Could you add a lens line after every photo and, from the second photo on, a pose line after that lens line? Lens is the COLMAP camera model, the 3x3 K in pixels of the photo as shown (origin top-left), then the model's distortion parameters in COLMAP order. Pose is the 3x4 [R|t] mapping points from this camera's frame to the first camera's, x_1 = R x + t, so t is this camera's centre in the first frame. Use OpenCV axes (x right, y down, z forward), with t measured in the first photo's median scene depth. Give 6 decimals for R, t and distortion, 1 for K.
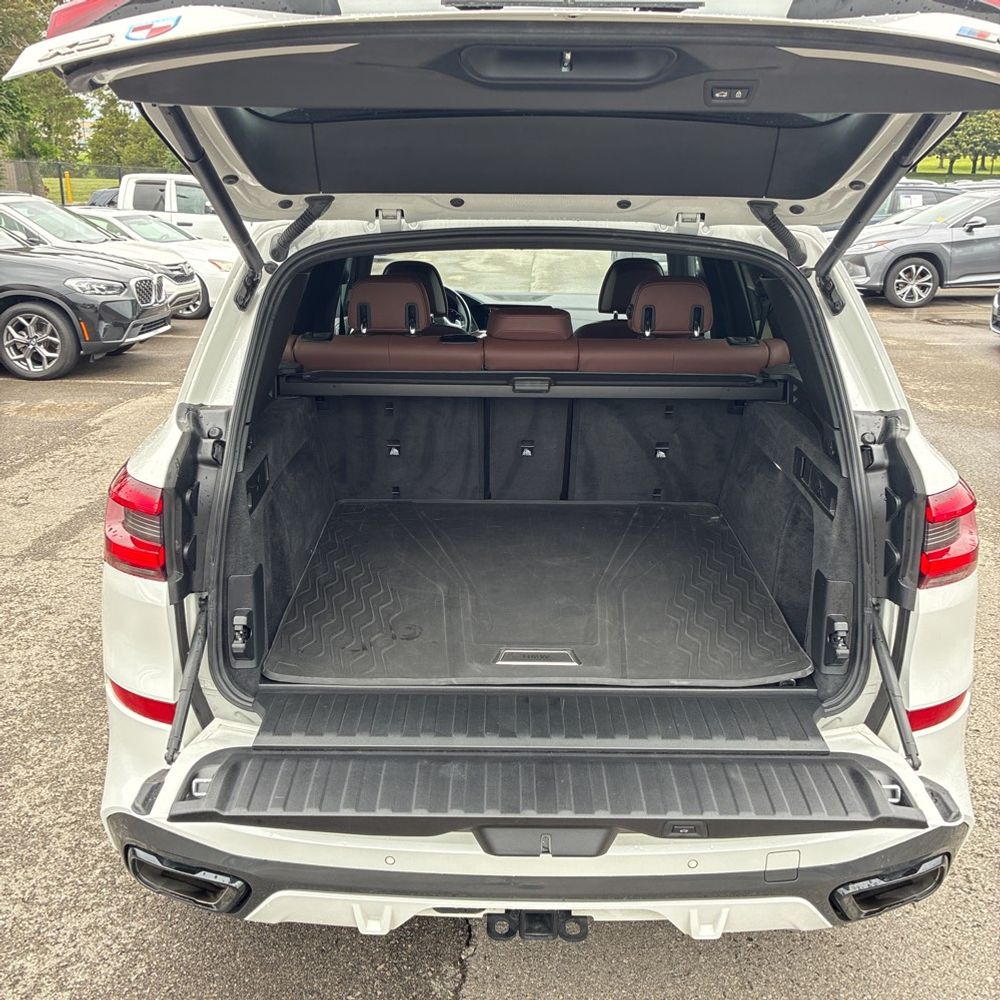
lens RADIAL K [[1010.8, 0, 500.0], [0, 1010.8, 502.2], [0, 0, 1]] dist [0.030935, -0.013816]
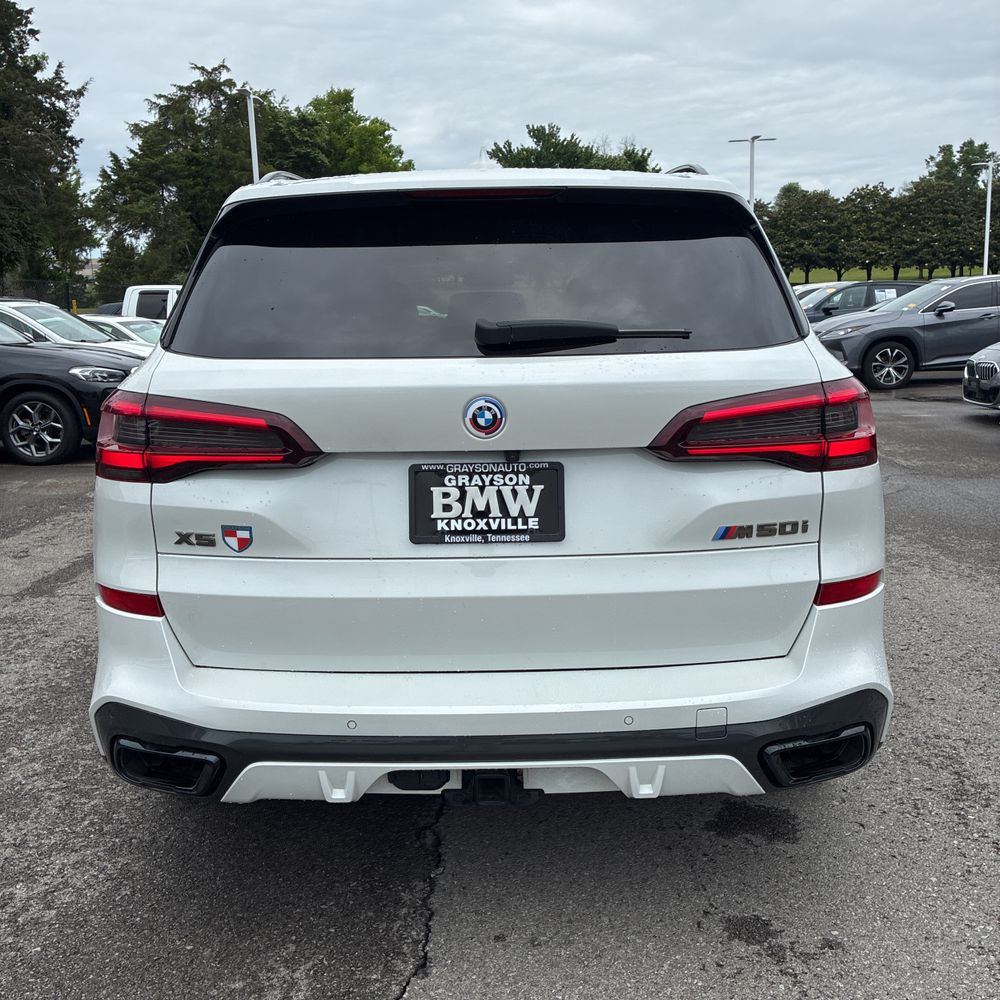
lens RADIAL K [[1010.8, 0, 500.0], [0, 1010.8, 502.2], [0, 0, 1]] dist [0.030935, -0.013816]
pose [[0.999656, -0.026218, 0.000291, 0.012682], [0.026089, 0.993511, -0.110706, 0.053256], [0.002613, 0.110676, 0.993853, -0.024913]]
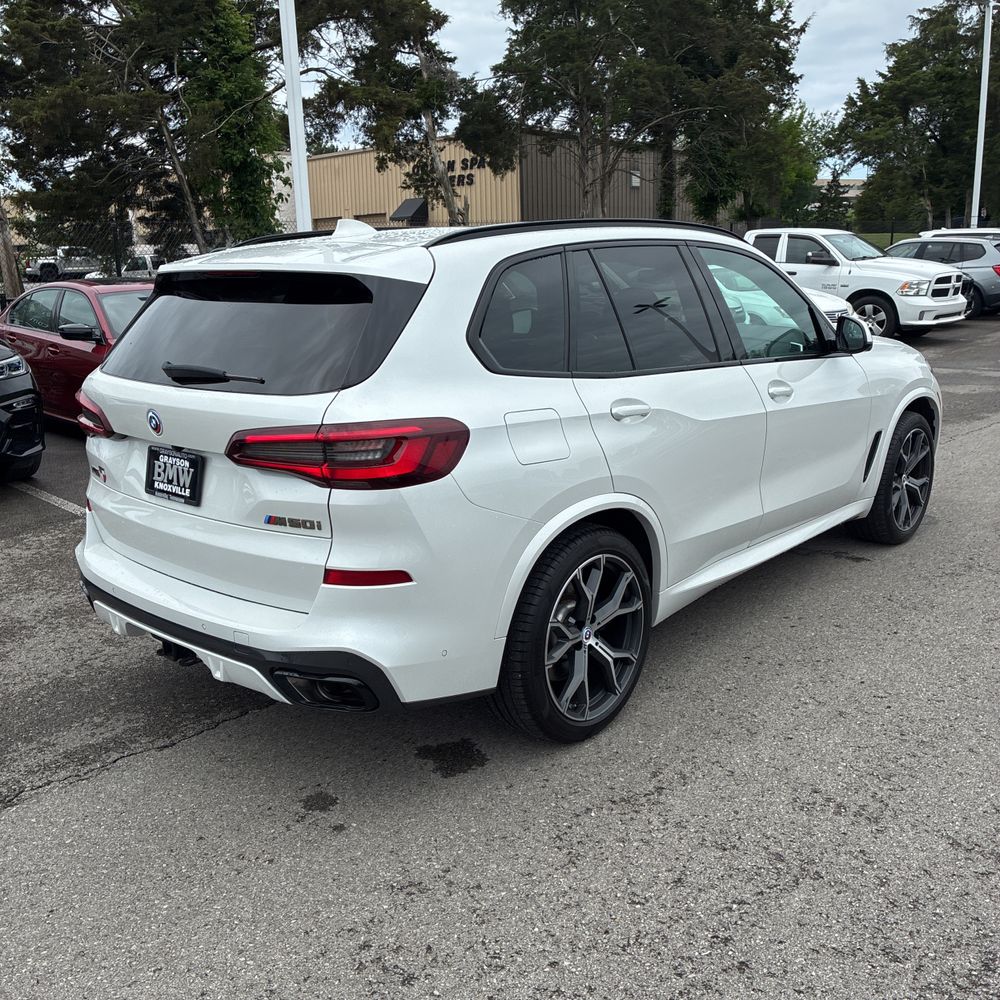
lens RADIAL K [[1003.6, 0, 480.0], [0, 1003.6, 492.4], [0, 0, 1]] dist [0.028519, -0.009908]
pose [[0.755601, 0.130763, -0.641847, 0.350491], [-0.166863, 0.985970, 0.004434, 0.011290], [0.633422, 0.103750, 0.766820, -0.005003]]
